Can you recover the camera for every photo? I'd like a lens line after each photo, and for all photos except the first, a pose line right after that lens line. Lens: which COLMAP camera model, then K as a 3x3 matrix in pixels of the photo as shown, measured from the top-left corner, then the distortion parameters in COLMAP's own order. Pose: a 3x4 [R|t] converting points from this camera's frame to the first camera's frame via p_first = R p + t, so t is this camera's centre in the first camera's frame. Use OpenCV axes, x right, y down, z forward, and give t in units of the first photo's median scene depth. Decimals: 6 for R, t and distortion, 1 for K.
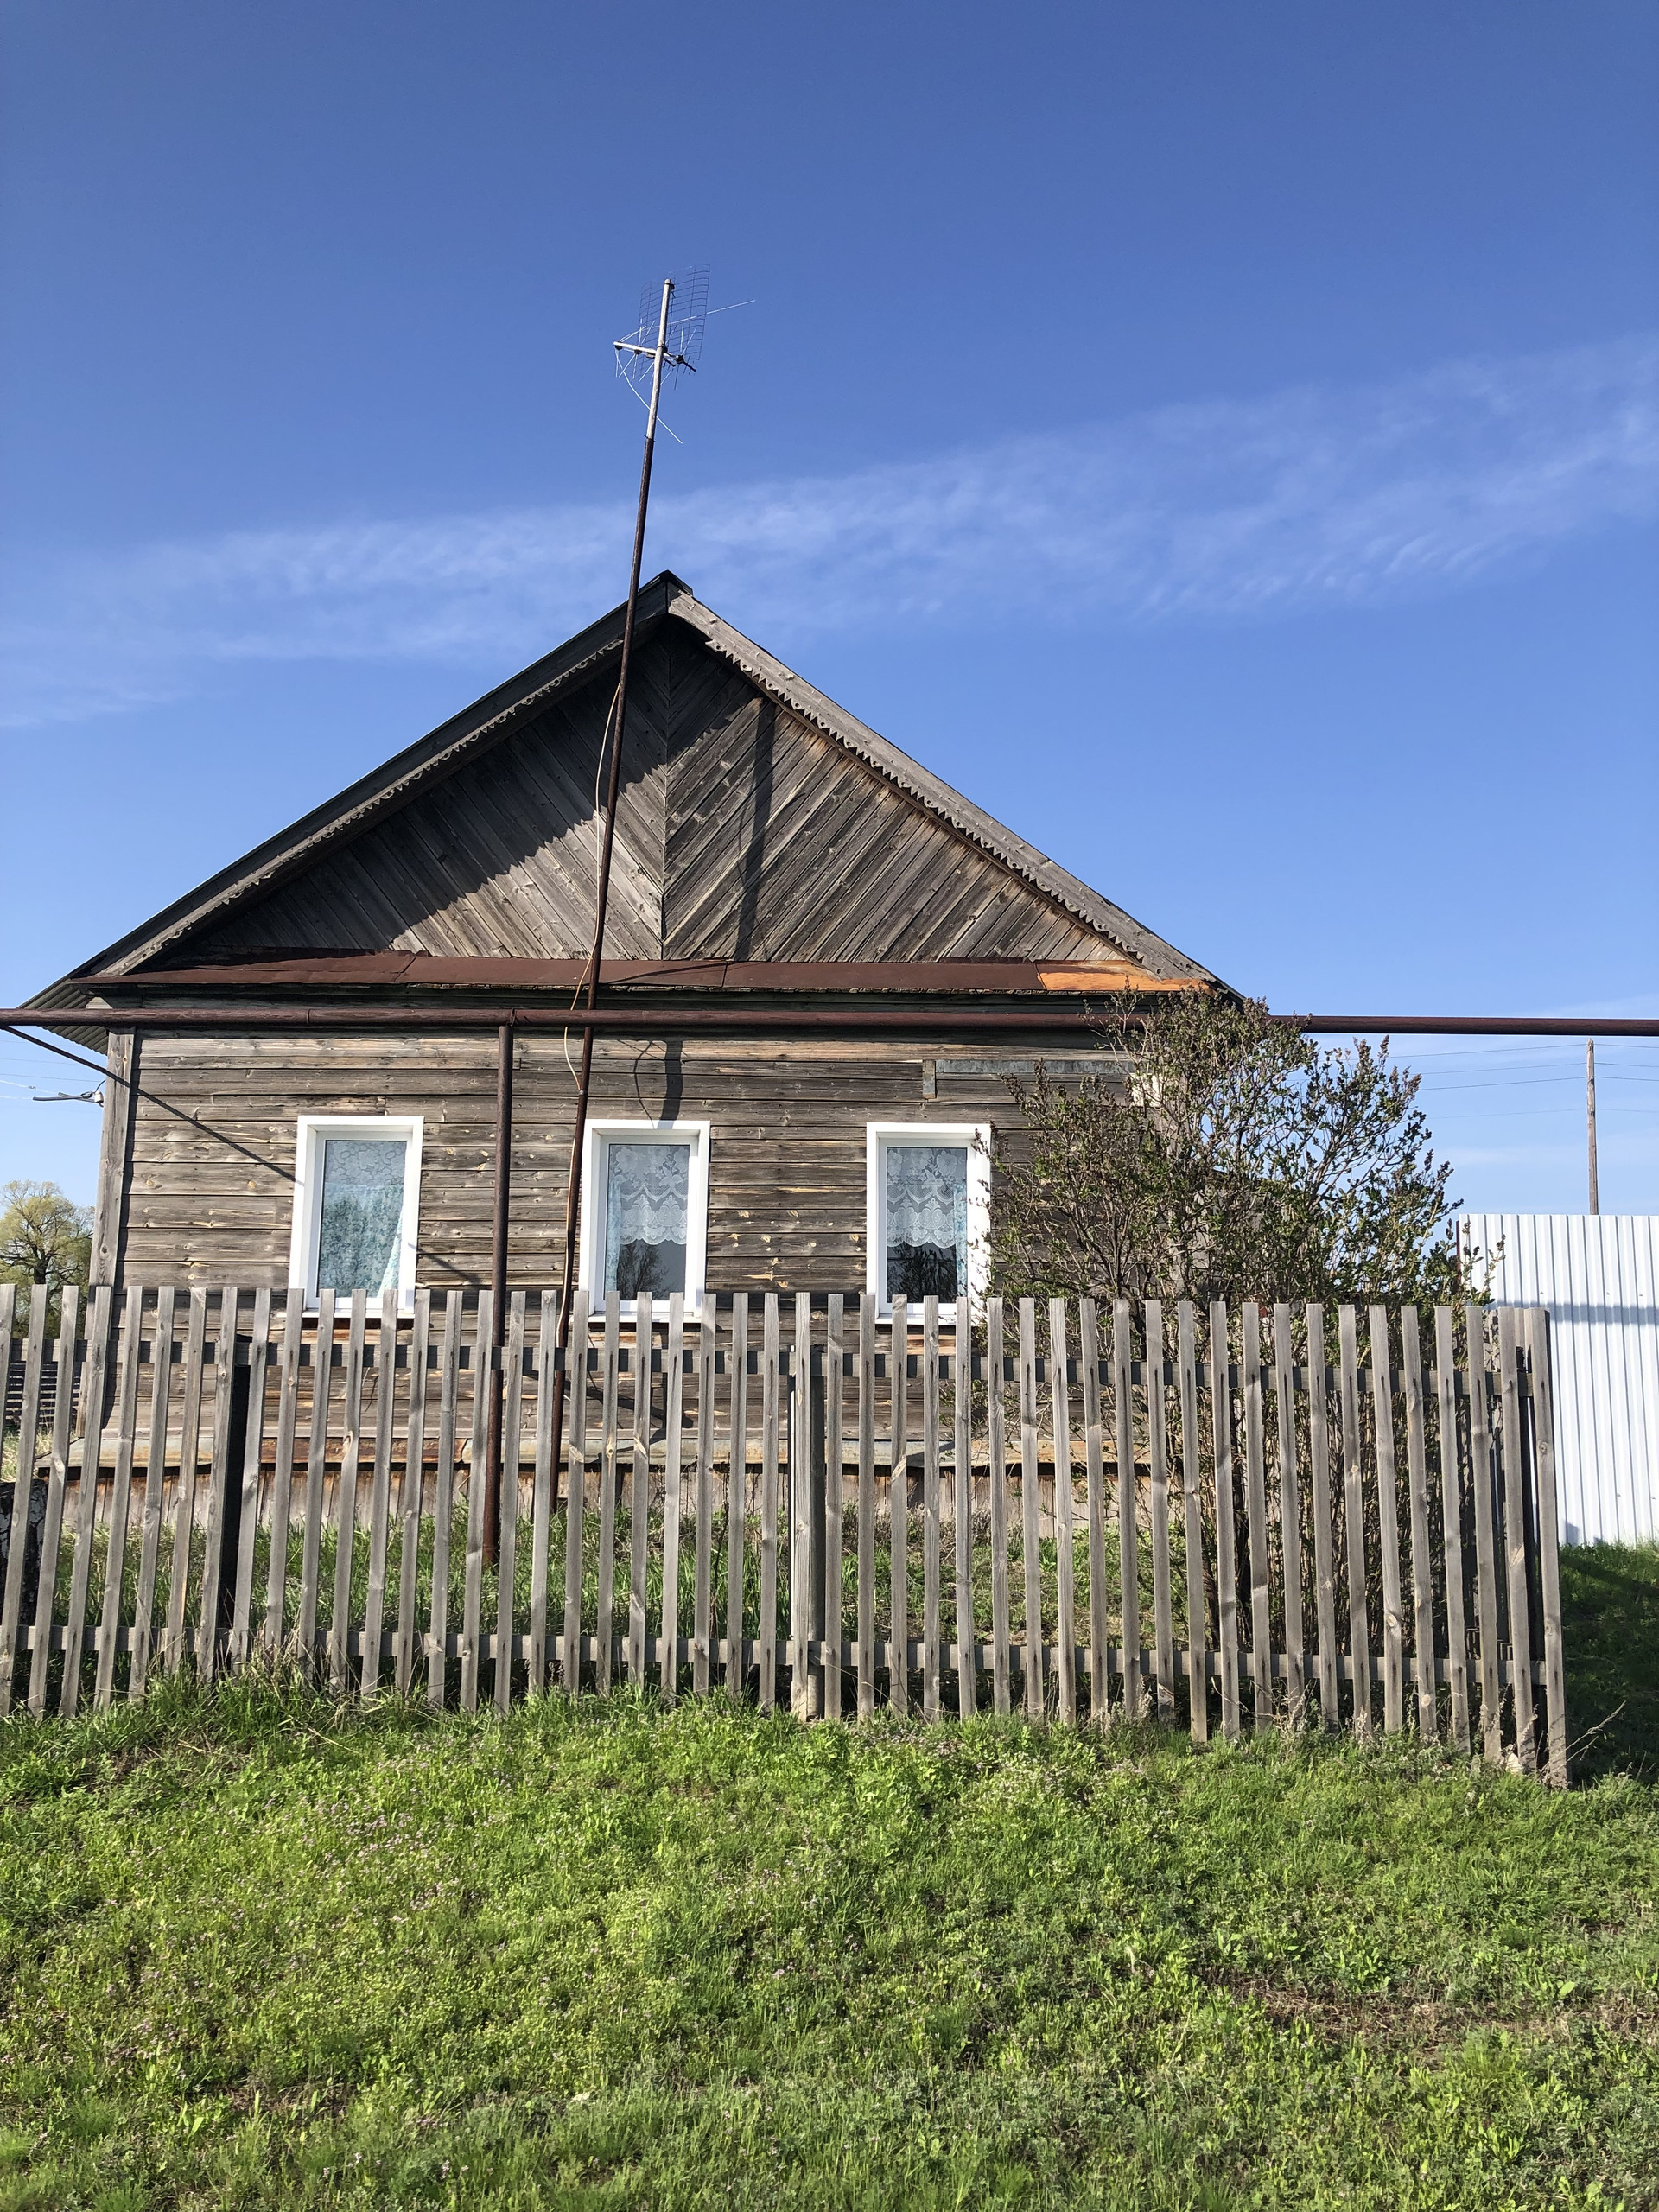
lens RADIAL K [[1804.1, 0, 841.8], [0, 1804.1, 1086.1], [0, 0, 1]] dist [0.069258, -0.130473]
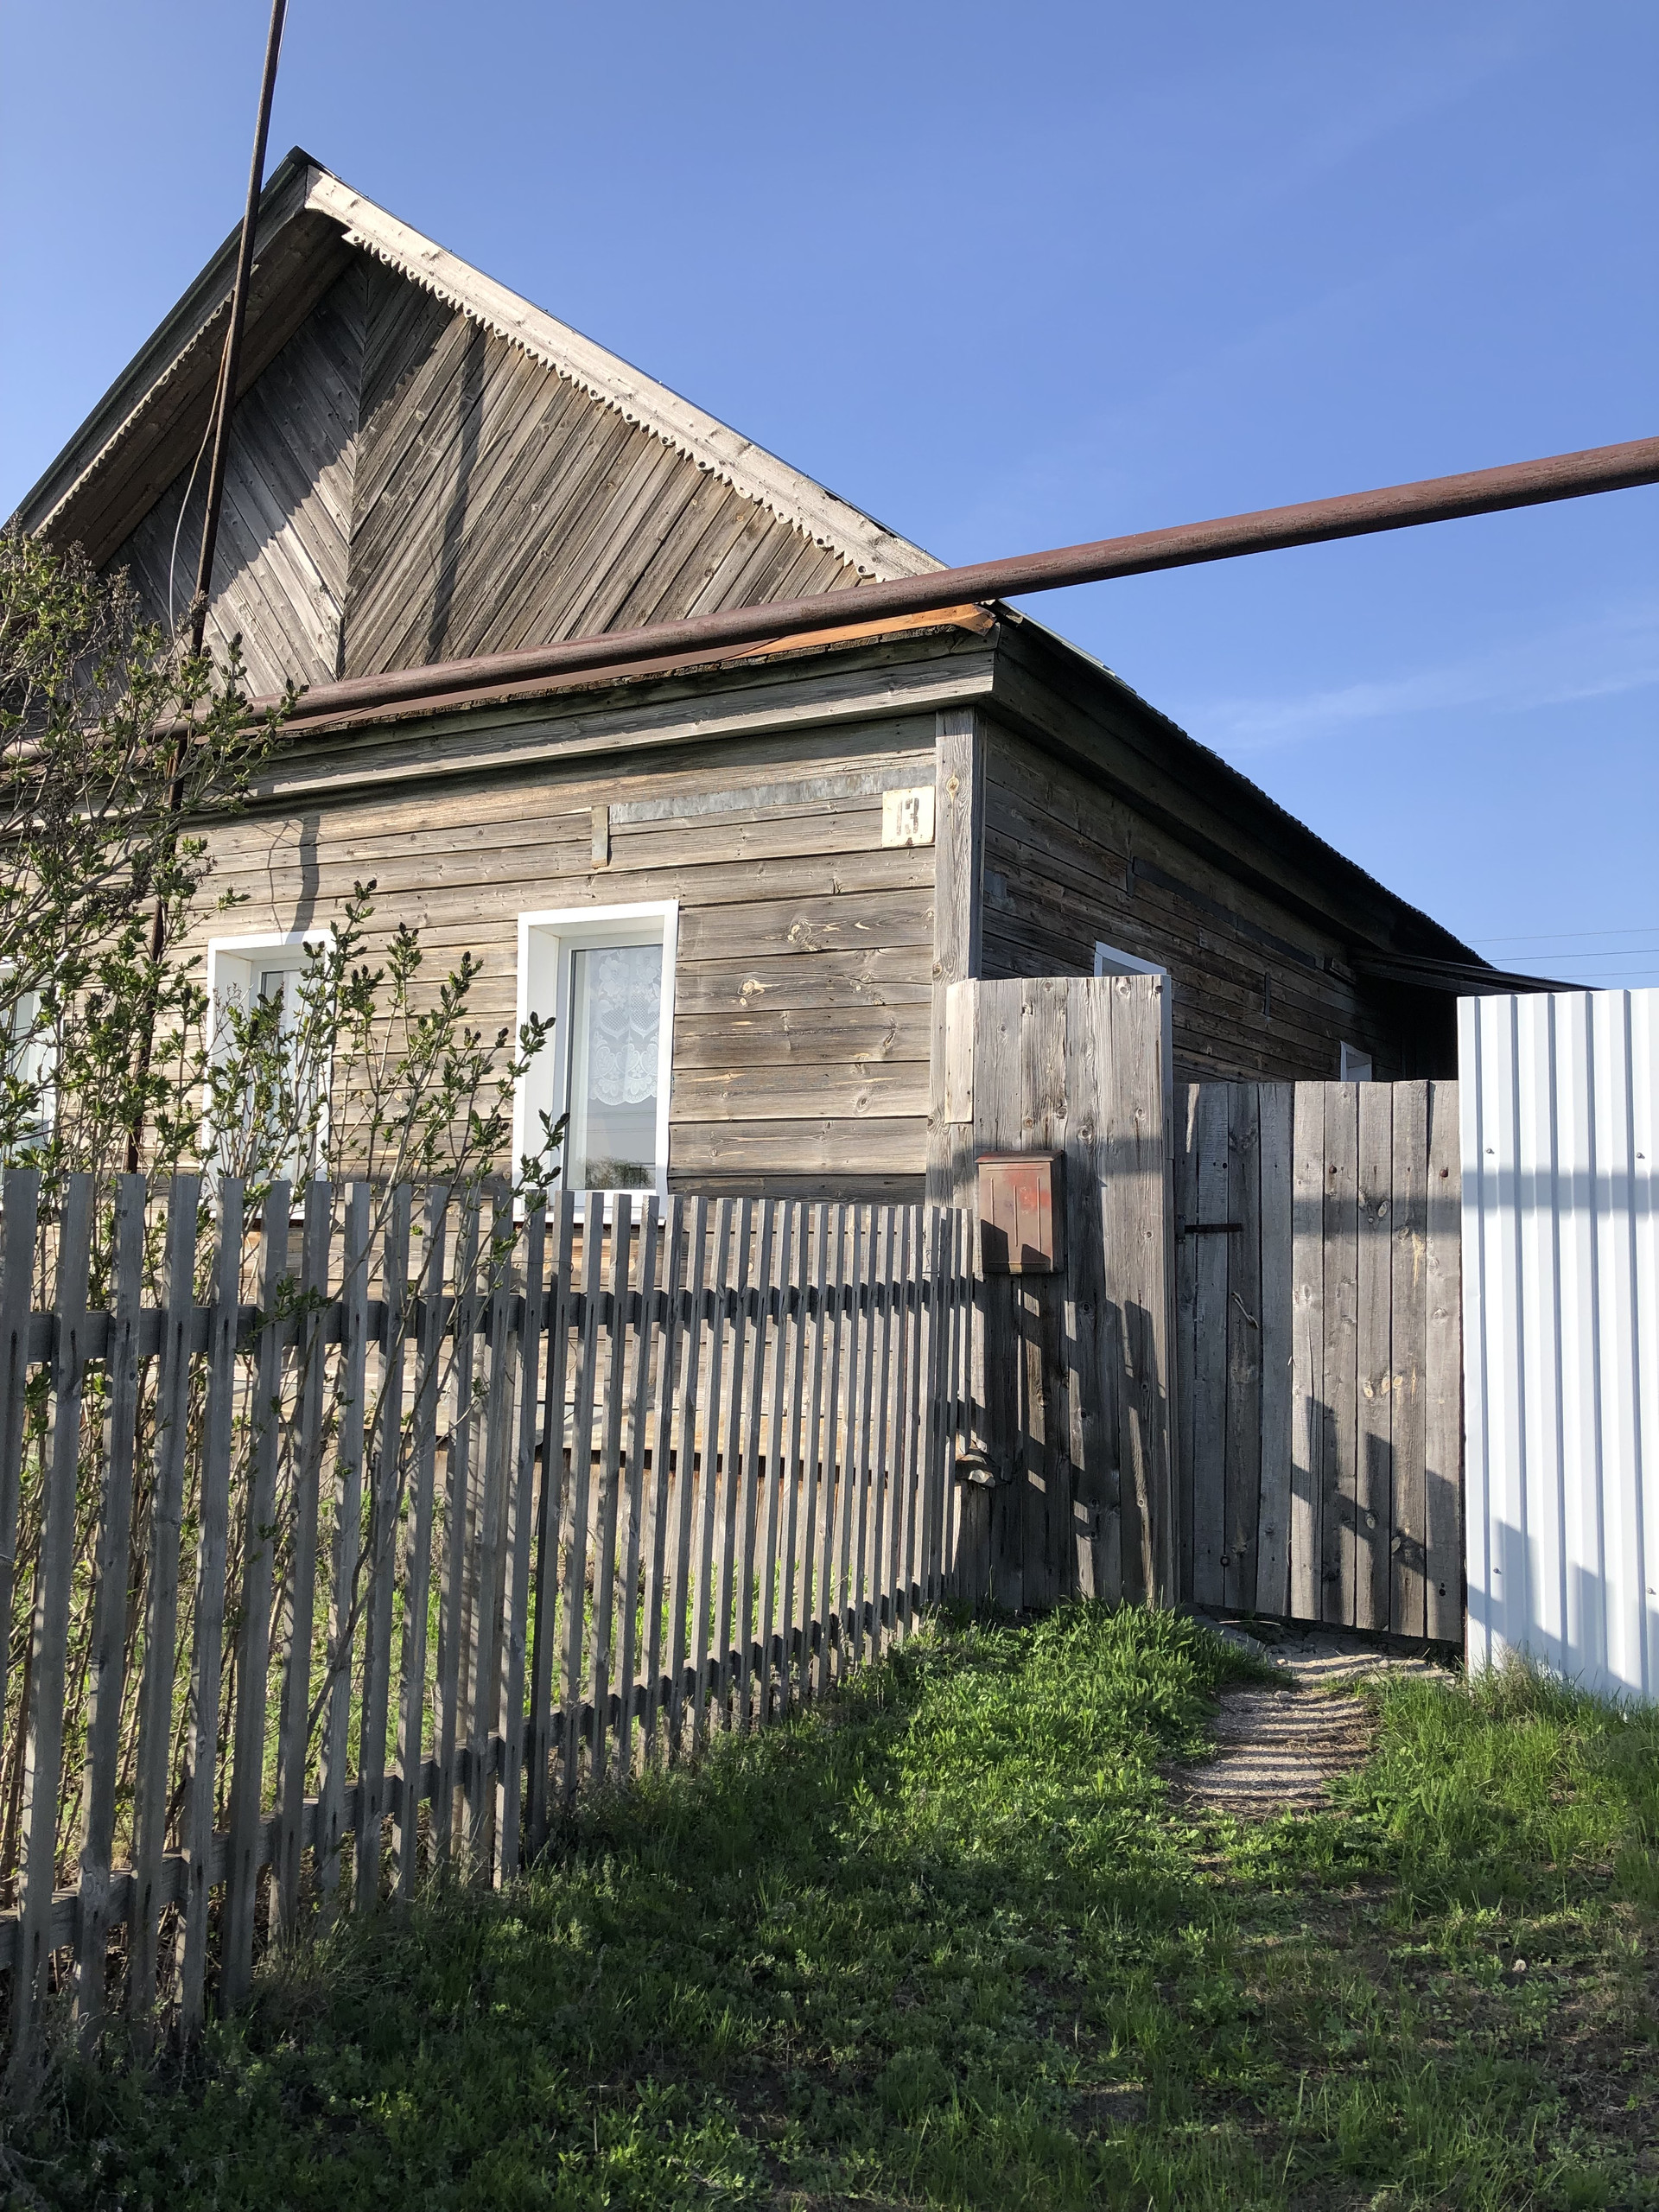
lens RADIAL K [[1841.0, 0, 827.2], [0, 1841.0, 1077.8], [0, 0, 1]] dist [0.005220, -0.002184]
pose [[0.860354, -0.036540, -0.508386, 0.436706], [0.062032, 0.997519, 0.033281, 0.063791], [0.505908, -0.060169, 0.860486, 0.480167]]
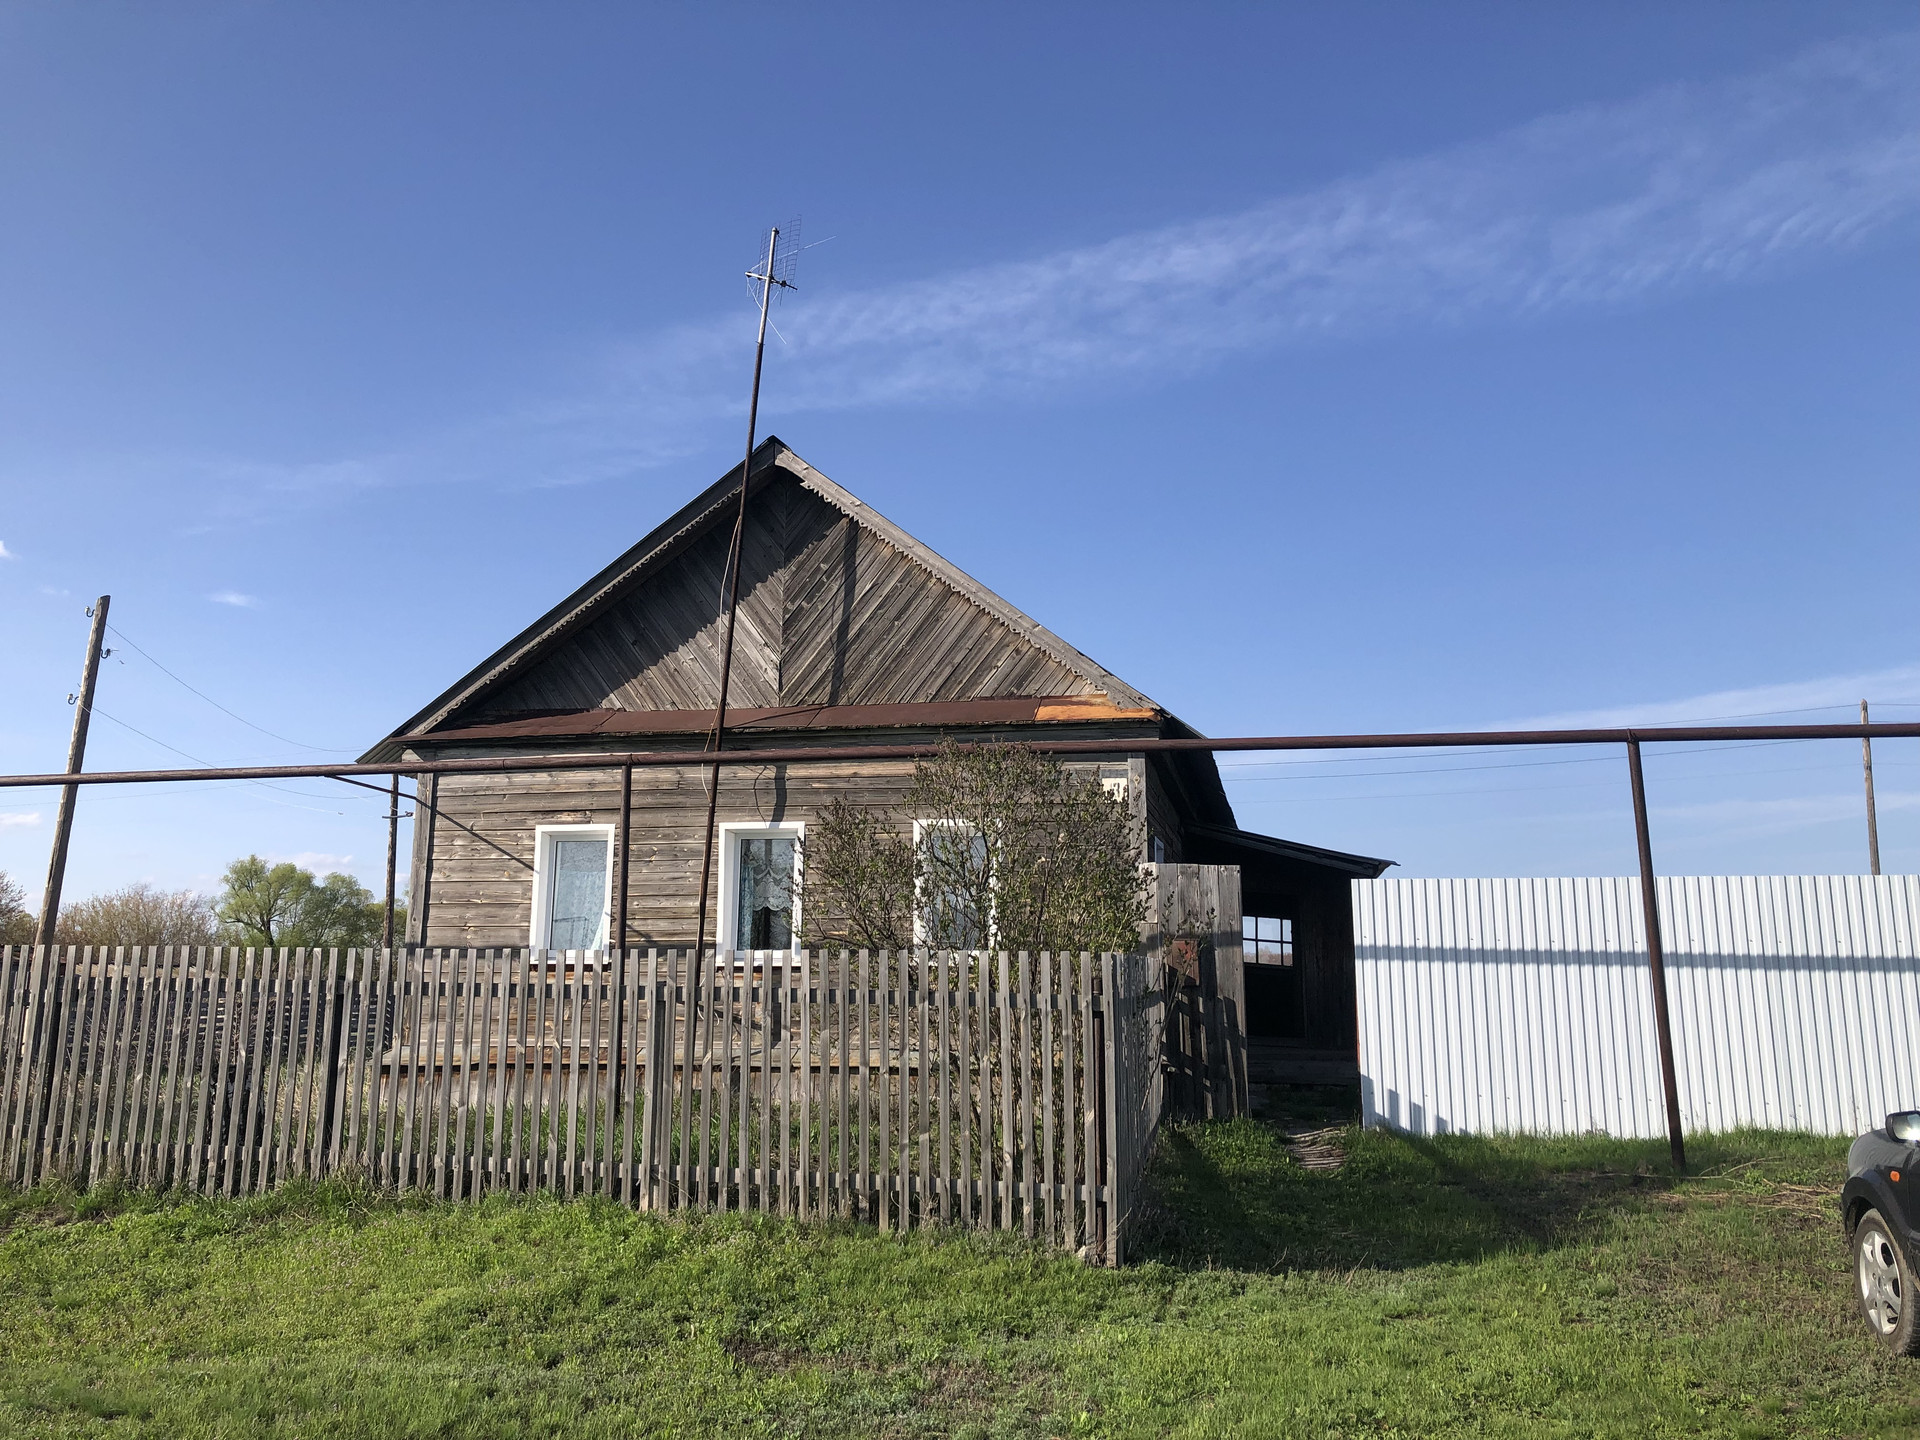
lens RADIAL K [[1578.4, 0, 930.3], [0, 1578.4, 686.4], [0, 0, 1]] dist [0.145320, -0.378107]
pose [[0.976863, -0.042506, -0.209598, 0.283940], [0.033444, 0.998354, -0.046593, -0.025013], [0.211233, 0.038505, 0.976677, -0.191251]]
